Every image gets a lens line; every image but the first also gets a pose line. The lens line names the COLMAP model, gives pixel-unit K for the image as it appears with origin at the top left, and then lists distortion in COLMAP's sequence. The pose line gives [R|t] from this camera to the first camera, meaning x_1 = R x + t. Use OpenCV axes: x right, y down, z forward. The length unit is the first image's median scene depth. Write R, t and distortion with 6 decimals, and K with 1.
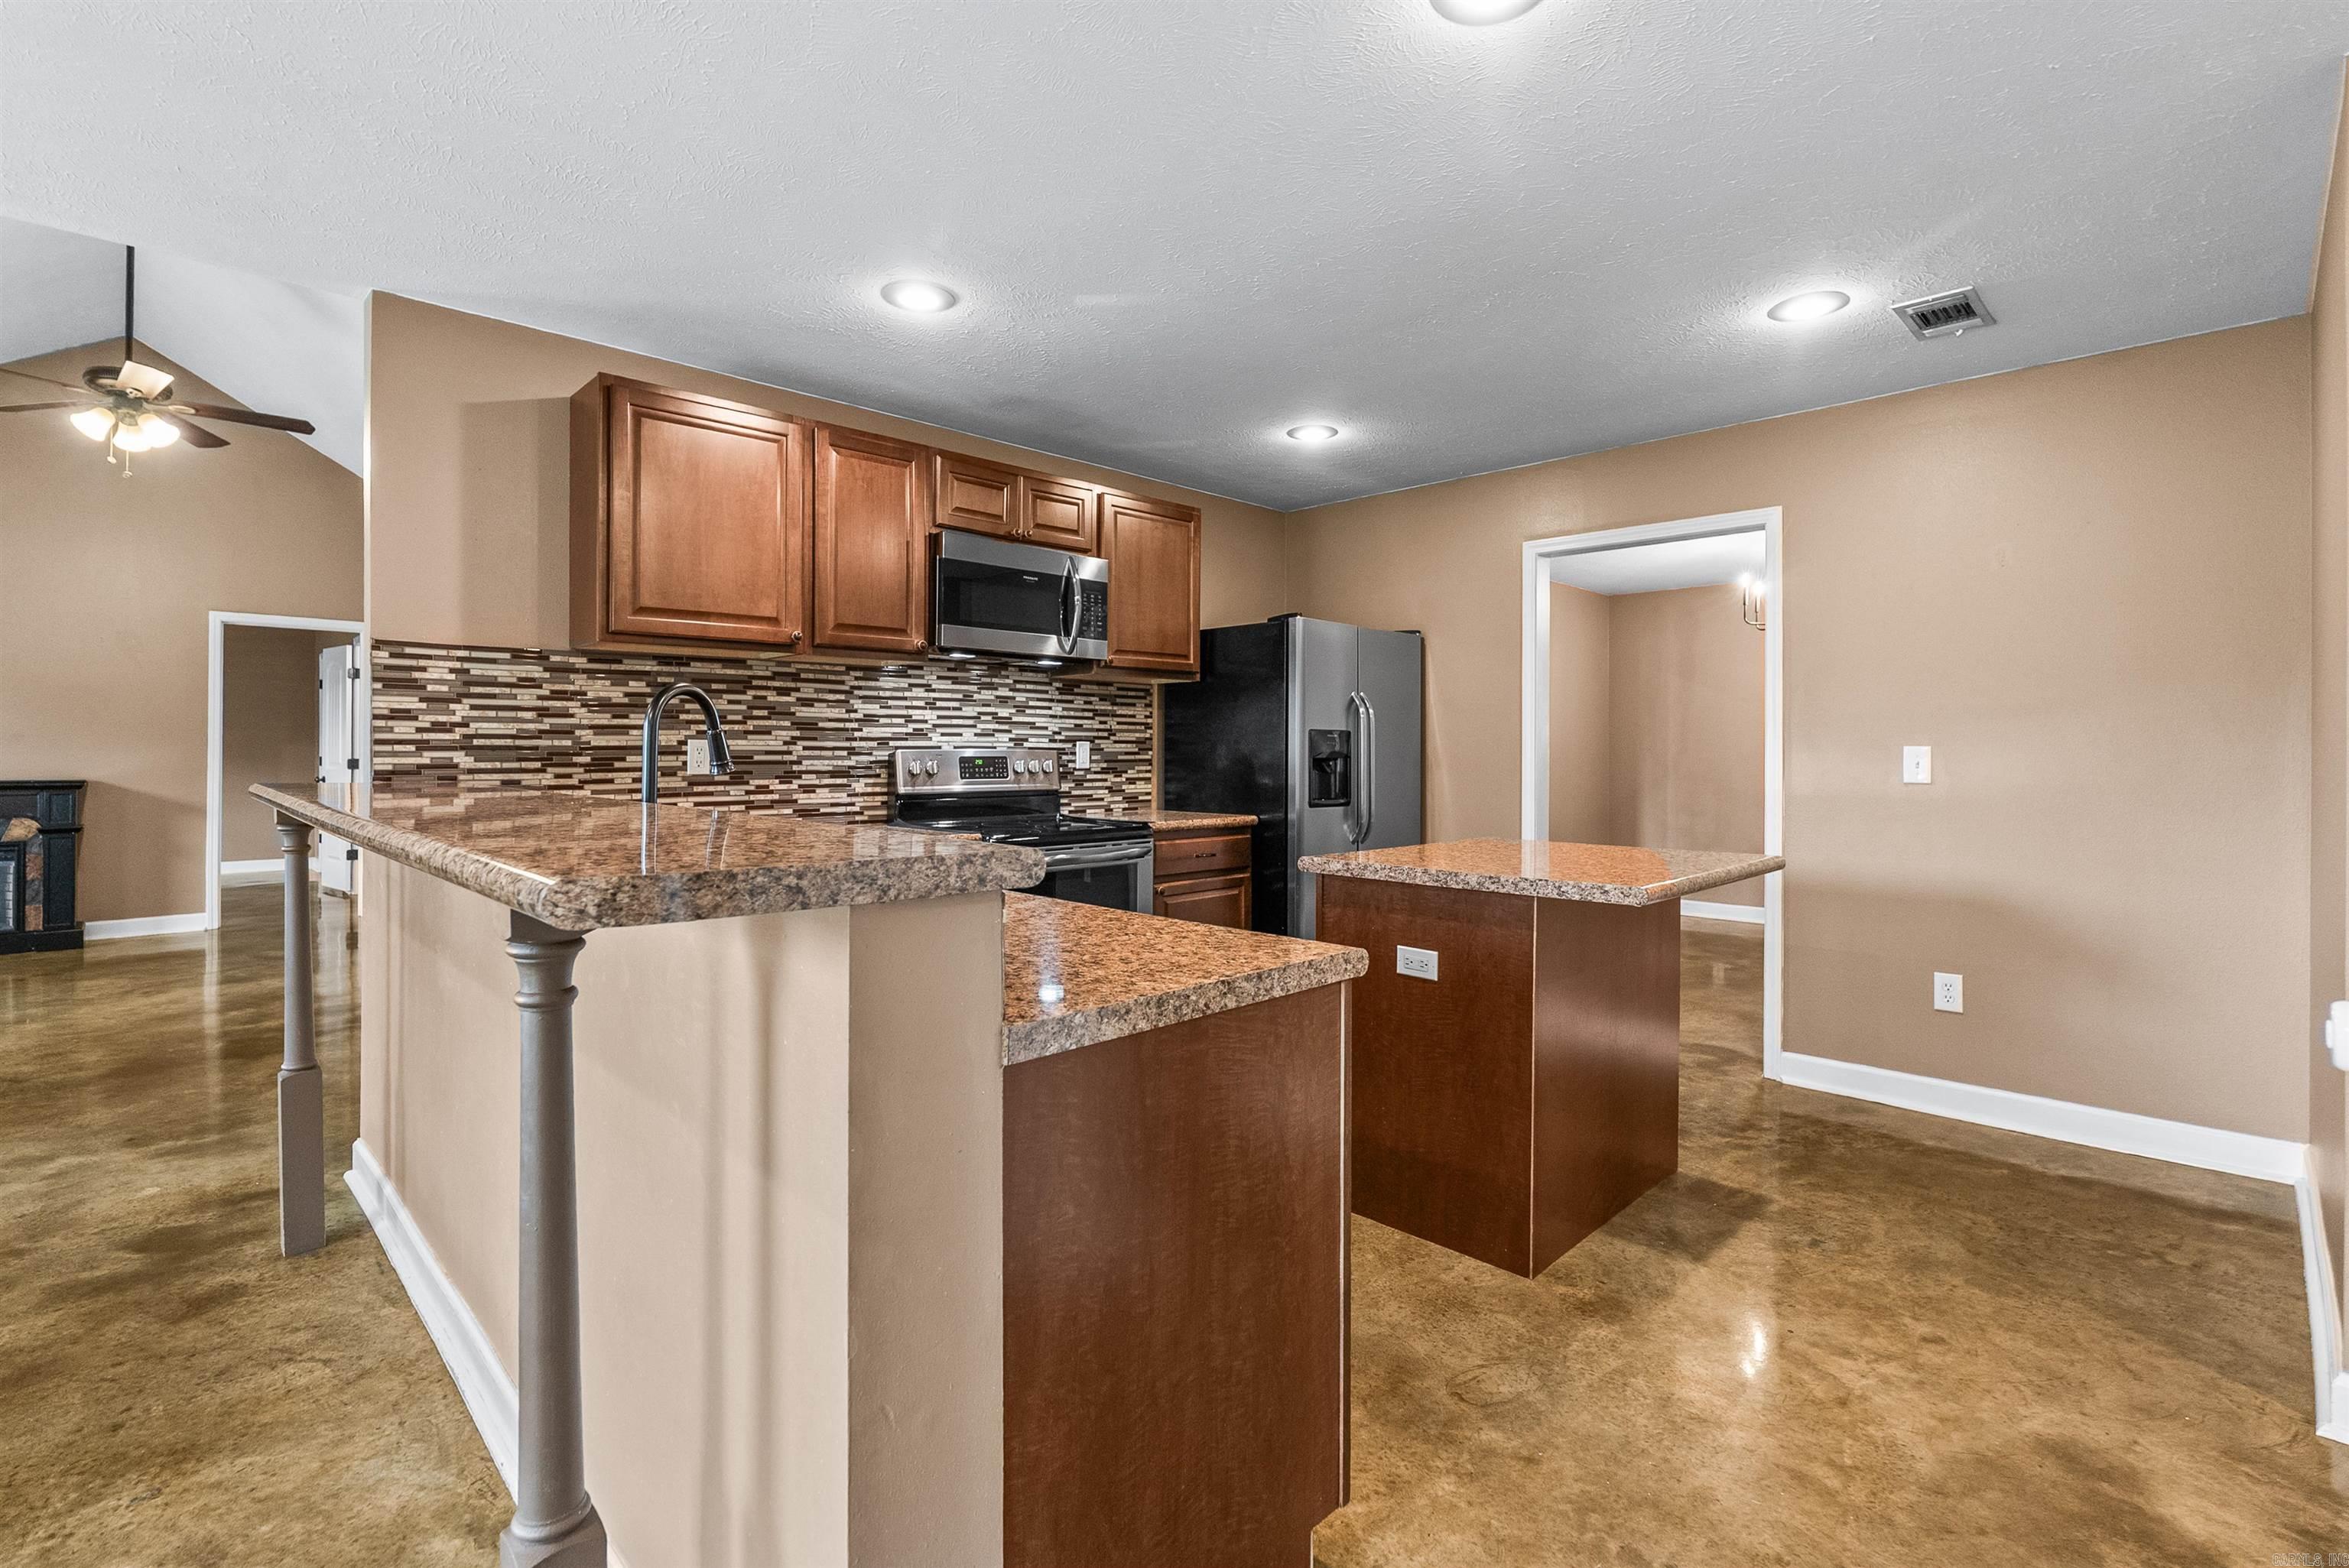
lens RADIAL K [[1066.0, 0, 1172.3], [0, 1066.0, 747.5], [0, 0, 1]] dist [-0.004874, 0.000023]
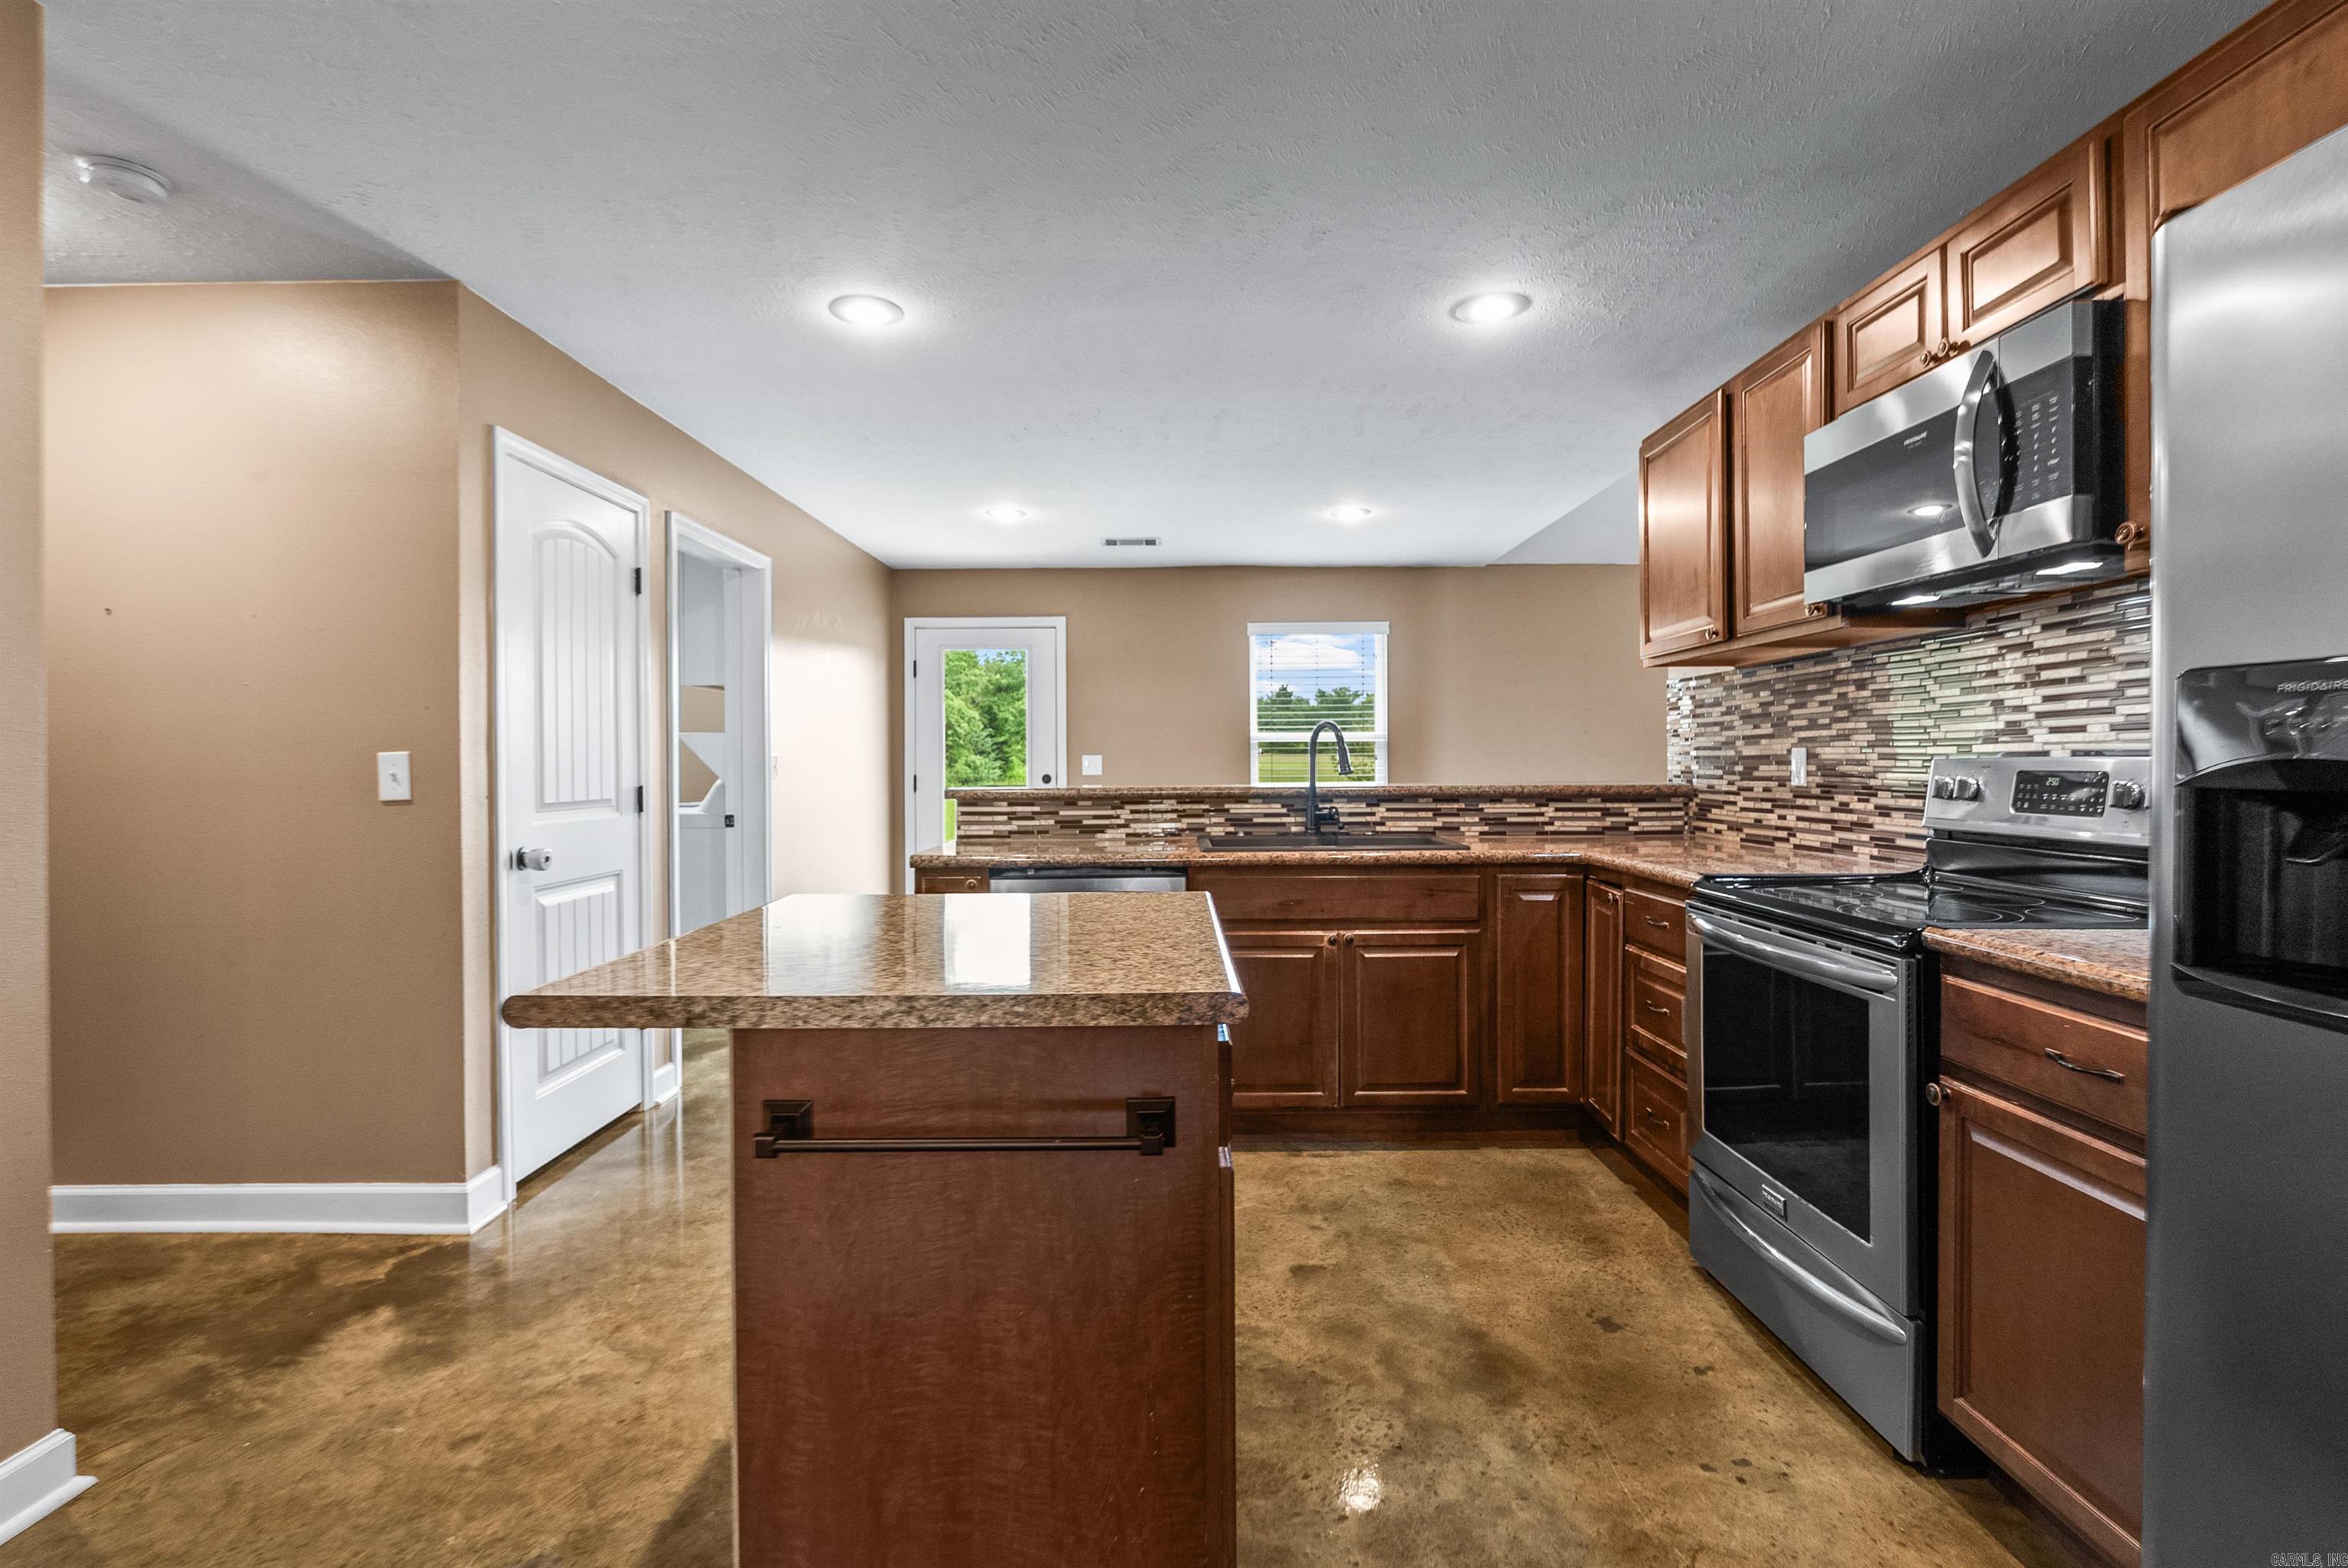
lens RADIAL K [[1065.5, 0, 1171.8], [0, 1065.5, 747.5], [0, 0, 1]] dist [-0.004874, 0.000023]
pose [[-0.704815, -0.008734, -0.709338, 0.560169], [0.002163, 0.999893, -0.014460, 0.004243], [0.709388, -0.011726, -0.704720, 1.219889]]
